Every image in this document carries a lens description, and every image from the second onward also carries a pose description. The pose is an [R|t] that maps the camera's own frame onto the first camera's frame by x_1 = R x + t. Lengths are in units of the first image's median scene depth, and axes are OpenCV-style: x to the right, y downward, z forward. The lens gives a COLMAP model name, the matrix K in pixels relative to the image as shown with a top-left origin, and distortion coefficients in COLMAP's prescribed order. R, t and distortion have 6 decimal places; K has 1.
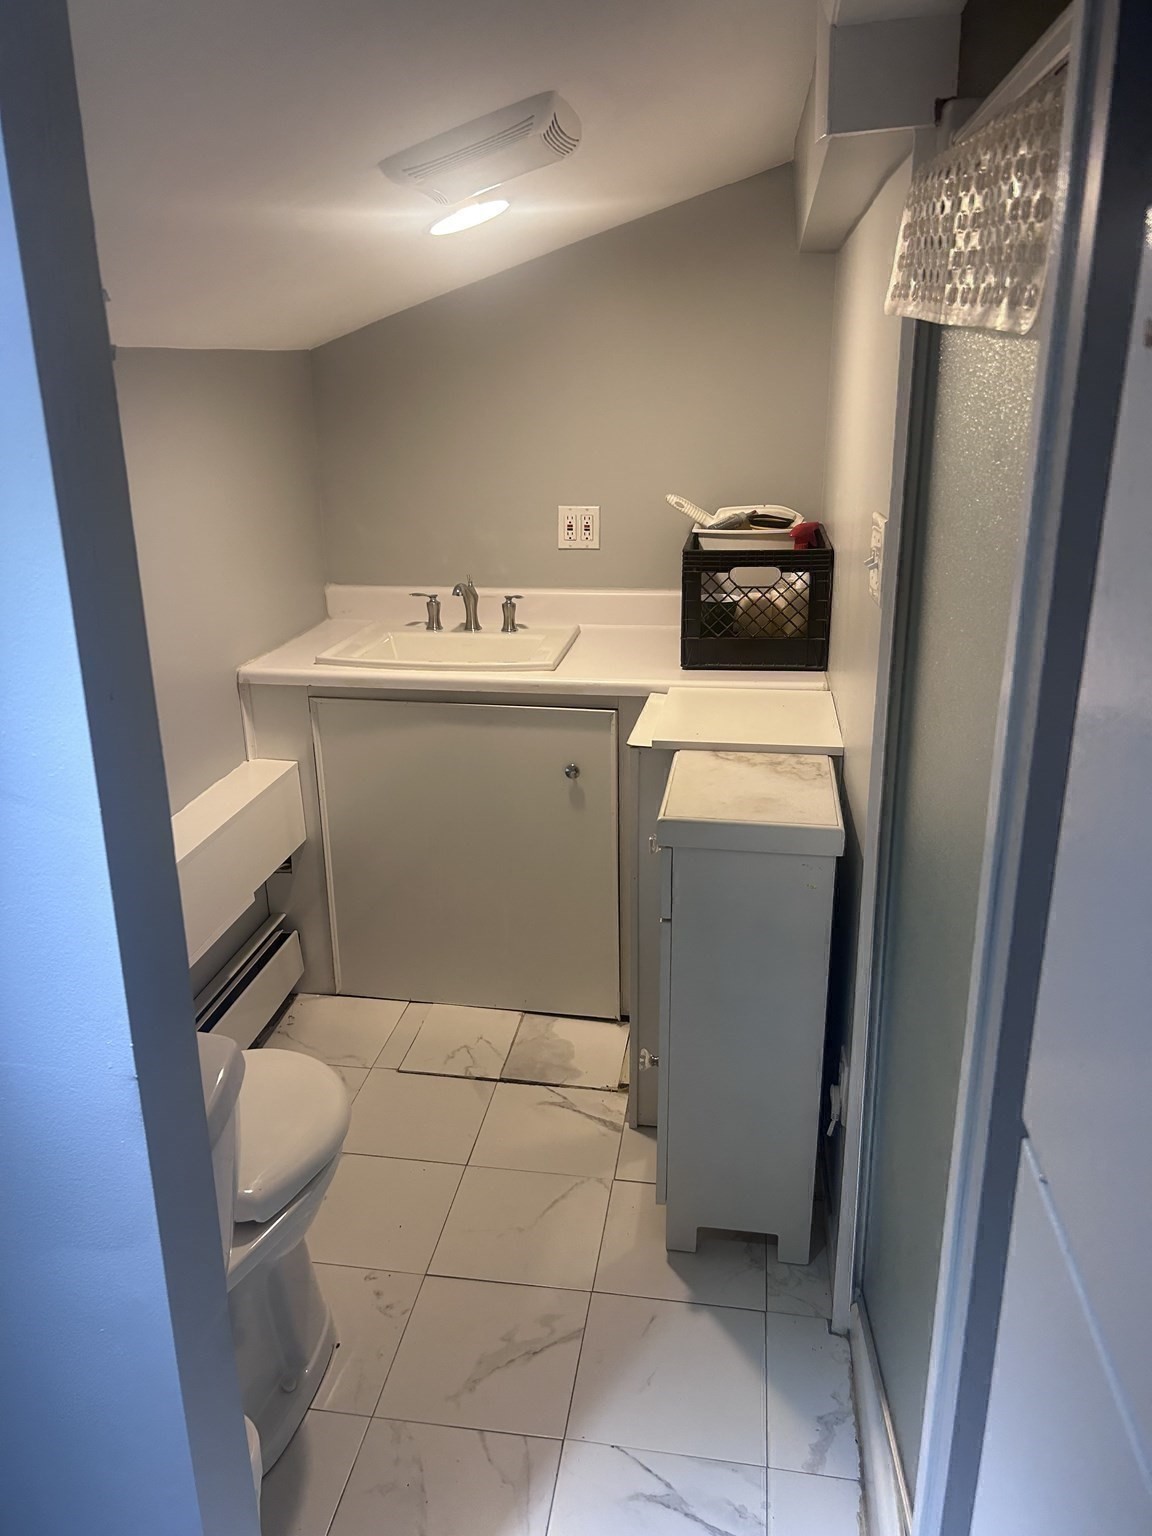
lens RADIAL K [[1157.6, 0, 574.2], [0, 1157.6, 763.4], [0, 0, 1]] dist [0.029104, 0.000119]
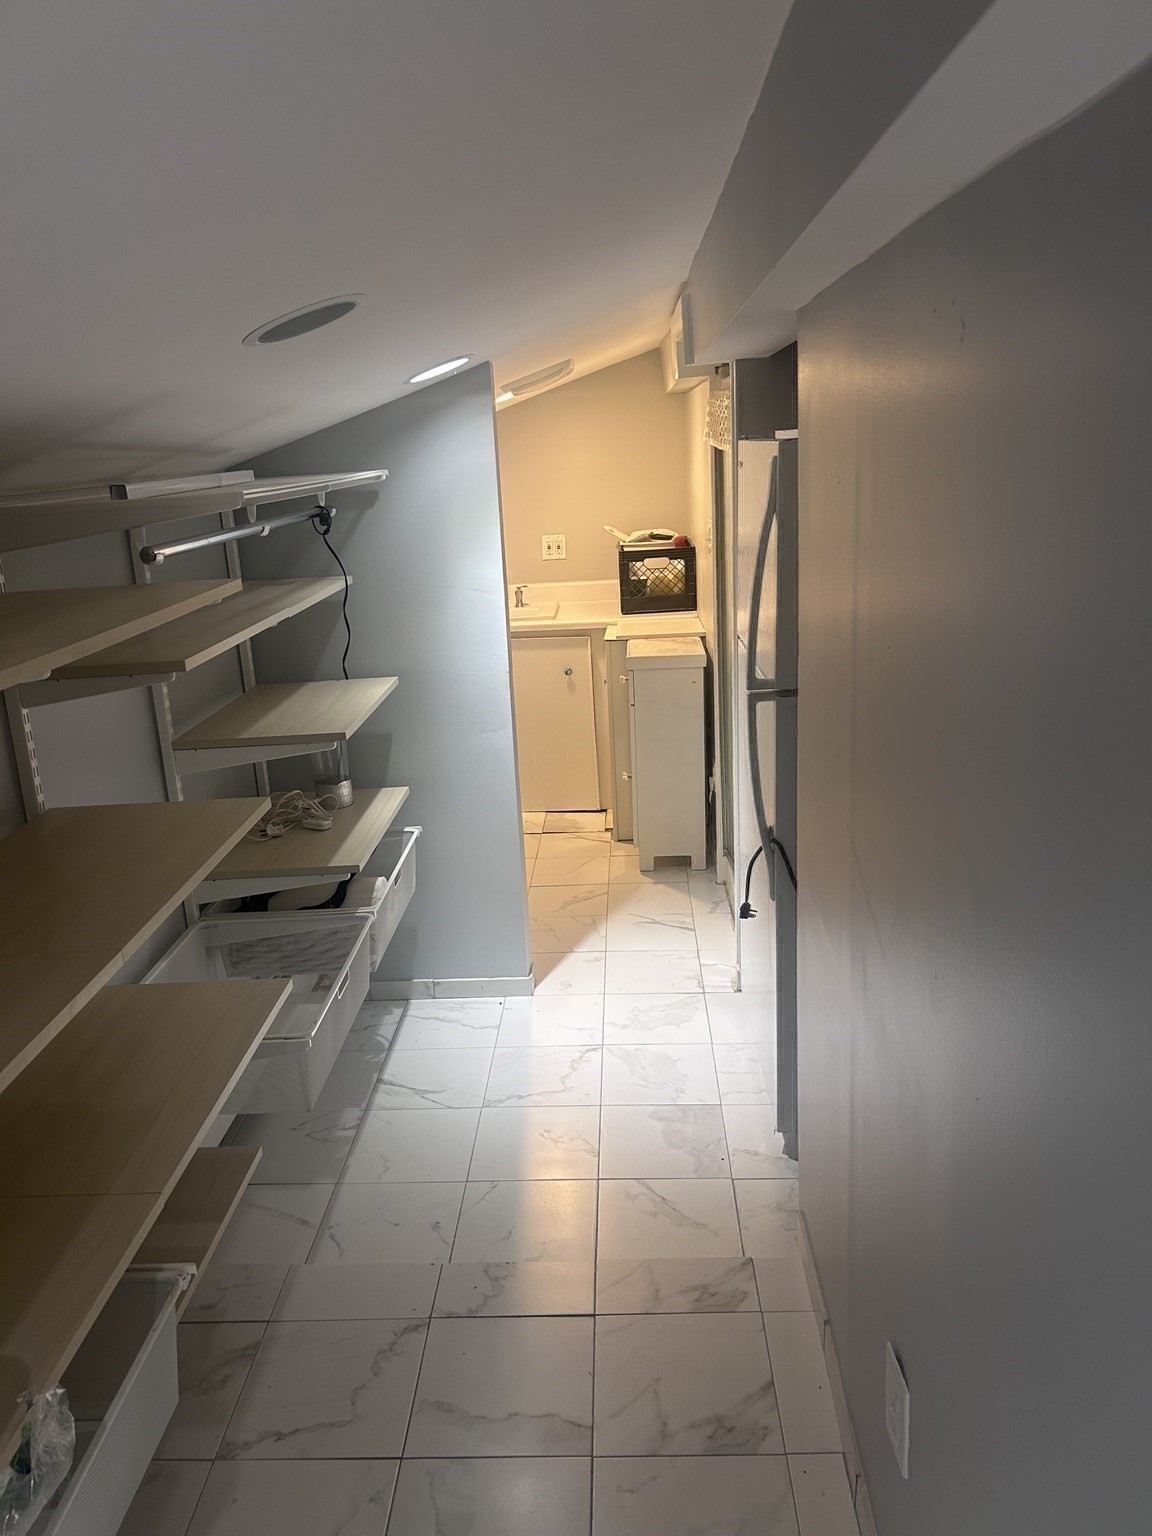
lens RADIAL K [[1157.6, 0, 575.8], [0, 1157.6, 769.1], [0, 0, 1]] dist [0.029104, 0.000119]
pose [[0.993420, -0.066077, 0.093548, -0.179970], [0.070256, 0.996640, -0.042107, 0.251033], [-0.090451, 0.048402, 0.994724, -0.887838]]
